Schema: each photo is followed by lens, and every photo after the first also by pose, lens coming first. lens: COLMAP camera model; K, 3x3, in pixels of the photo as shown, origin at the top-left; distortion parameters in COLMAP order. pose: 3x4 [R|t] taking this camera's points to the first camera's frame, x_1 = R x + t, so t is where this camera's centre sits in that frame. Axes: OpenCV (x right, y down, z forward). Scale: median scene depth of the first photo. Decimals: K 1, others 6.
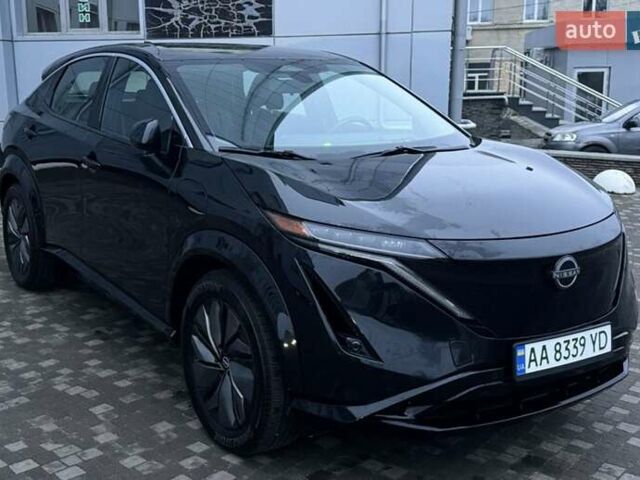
lens RADIAL K [[840.5, 0, 320.0], [0, 840.5, 240.0], [0, 0, 1]] dist [0.054381, -0.037347]
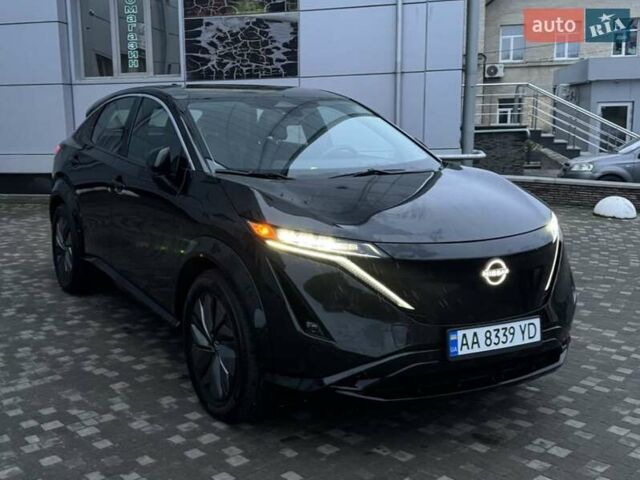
lens RADIAL K [[816.9, 0, 309.2], [0, 816.9, 240.0], [0, 0, 1]] dist [0.034583, -0.009707]
pose [[0.996566, 0.003249, -0.082740, 0.103978], [-0.006420, 0.999254, -0.038085, 0.032750], [0.082555, 0.038485, 0.995843, -0.147347]]
